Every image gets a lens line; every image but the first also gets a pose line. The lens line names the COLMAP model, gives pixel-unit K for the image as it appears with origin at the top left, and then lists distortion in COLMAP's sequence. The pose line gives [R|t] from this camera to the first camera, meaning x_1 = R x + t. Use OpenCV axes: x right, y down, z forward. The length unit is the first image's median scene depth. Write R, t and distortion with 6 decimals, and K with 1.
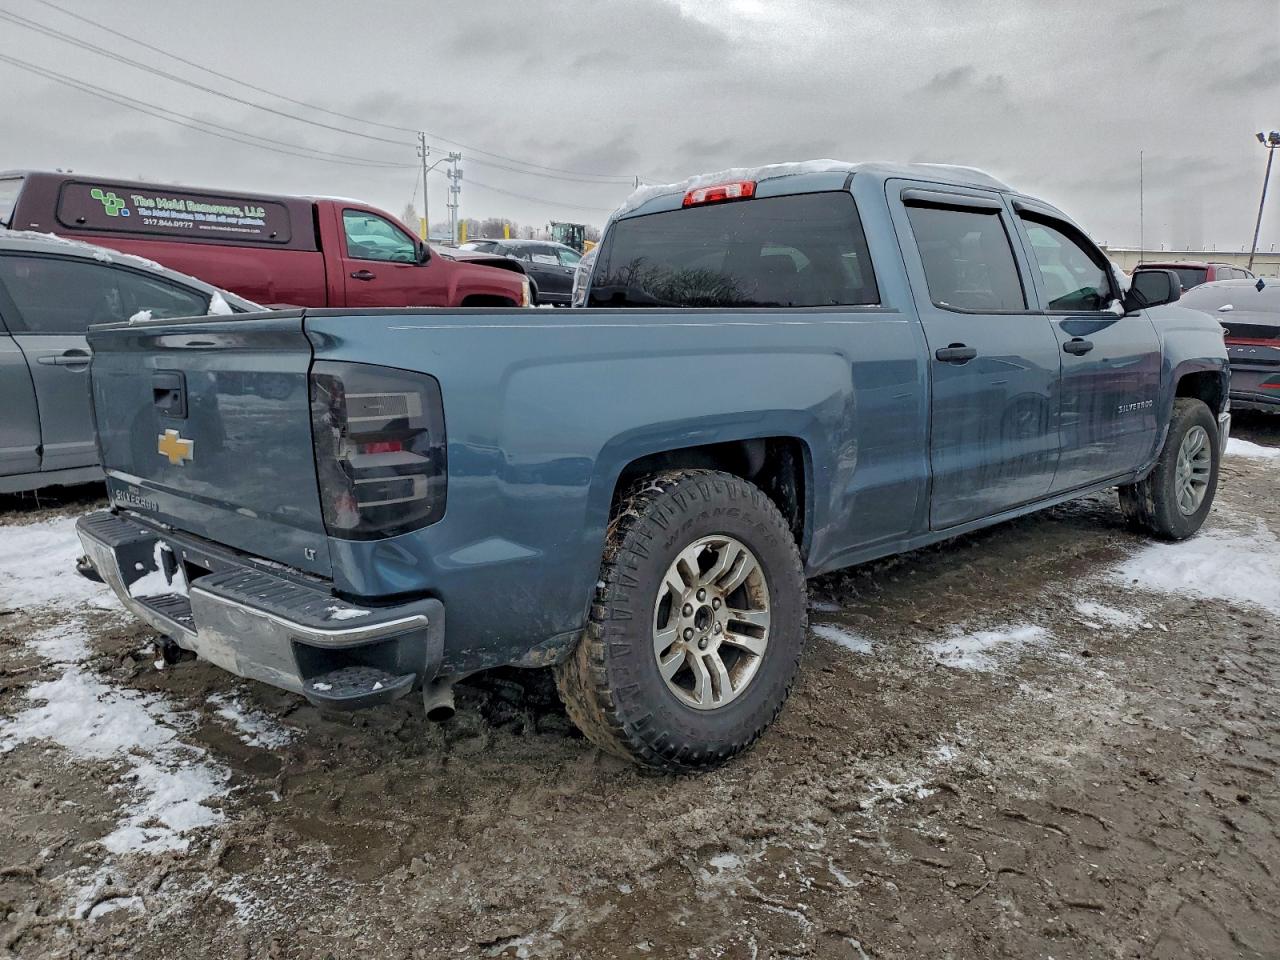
lens RADIAL K [[975.6, 0, 644.9], [0, 975.6, 482.1], [0, 0, 1]] dist [0.028276, 0.009610]
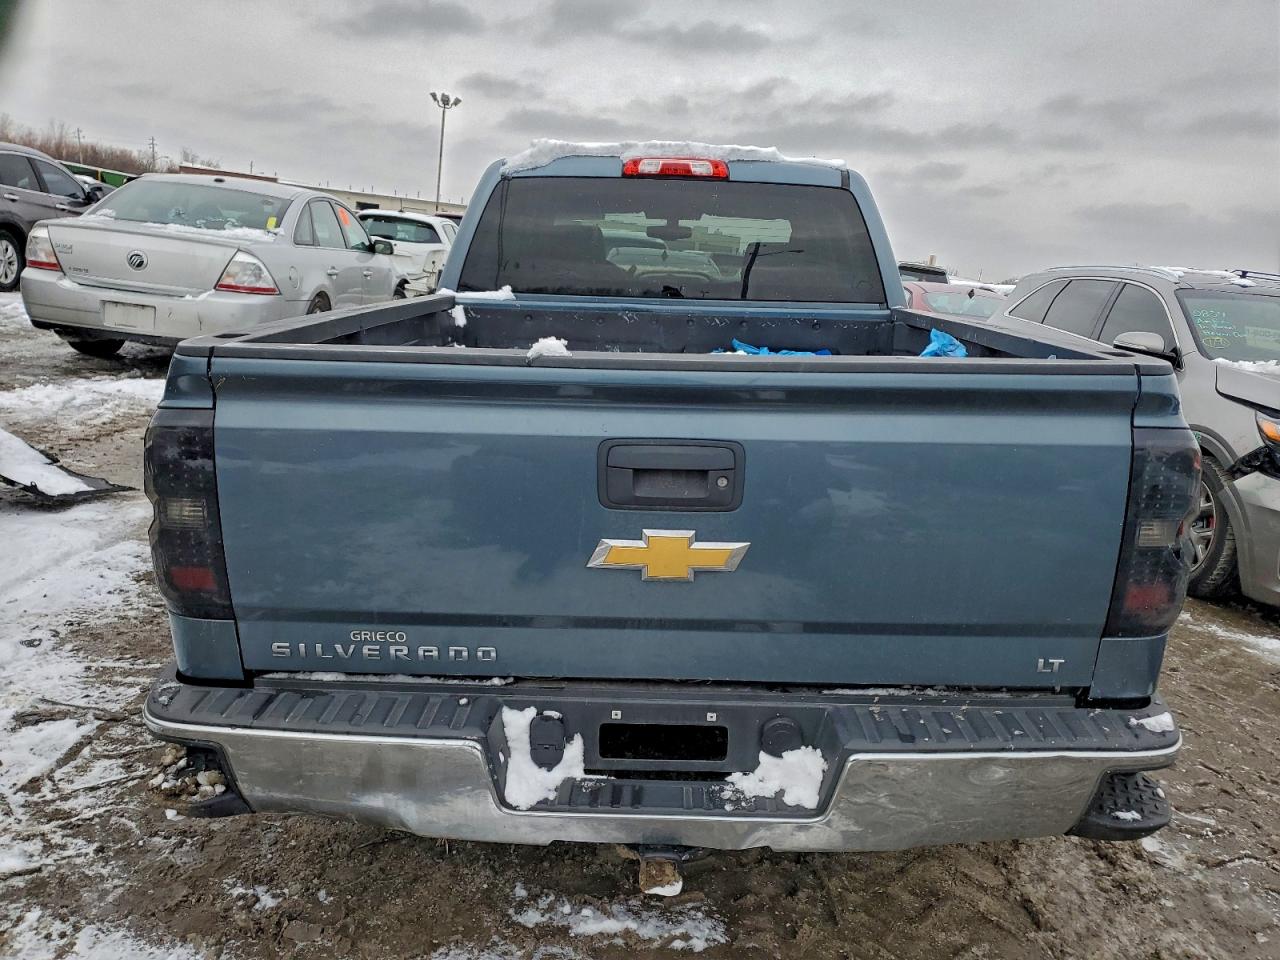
lens RADIAL K [[975.6, 0, 655.8], [0, 975.6, 483.9], [0, 0, 1]] dist [0.028276, 0.009610]
pose [[0.700503, -0.122143, 0.703120, -0.632705], [0.070789, 0.992278, 0.101849, -0.100910], [-0.710130, -0.021573, 0.703740, 0.380790]]
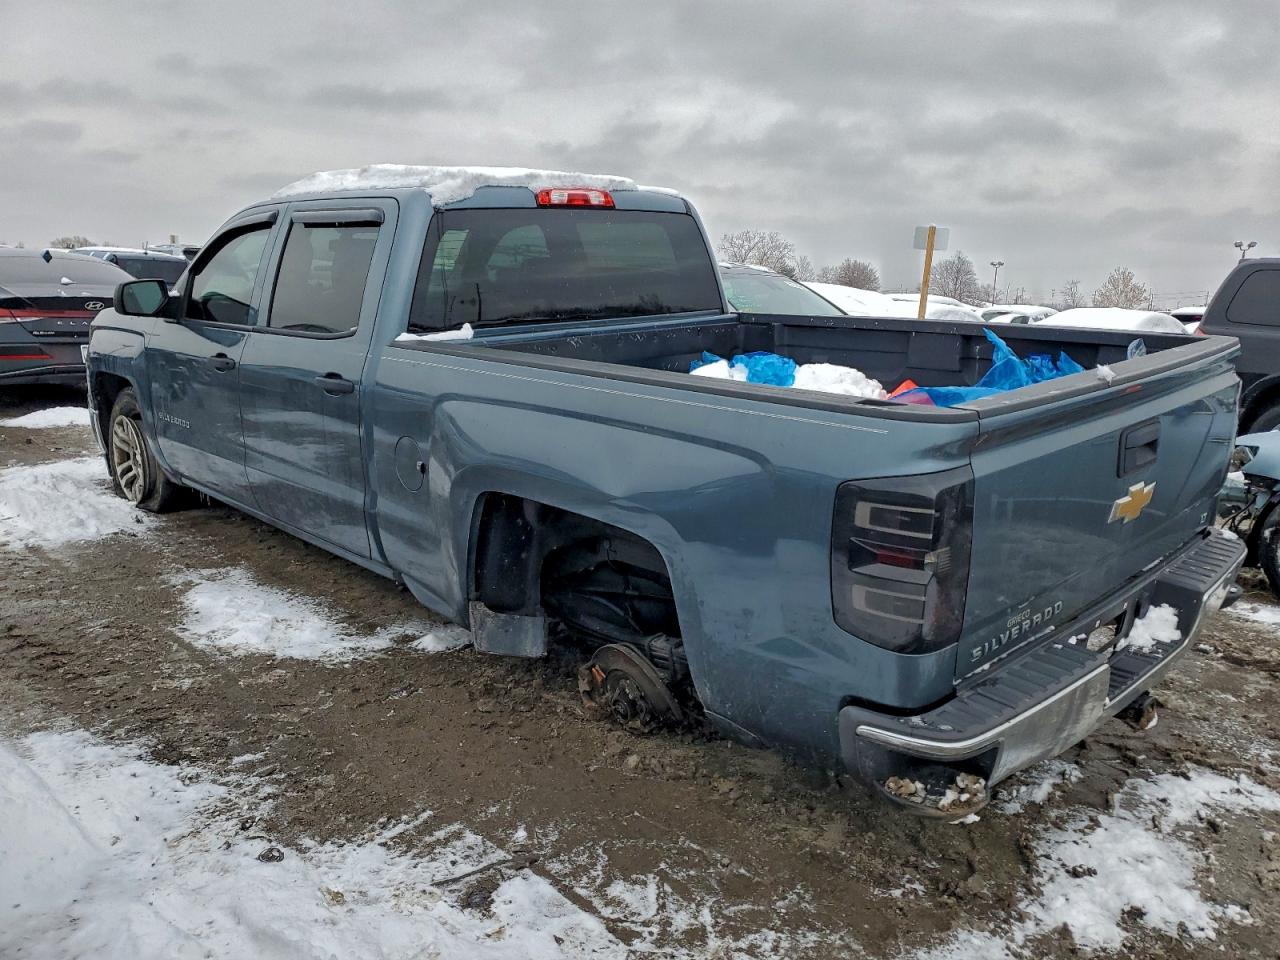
lens RADIAL K [[975.6, 0, 648.2], [0, 975.6, 475.6], [0, 0, 1]] dist [0.028276, 0.009610]
pose [[0.005831, -0.217703, 0.975998, -0.954051], [0.170993, 0.961856, 0.213527, -0.232846], [-0.985255, 0.165644, 0.042834, 0.965979]]
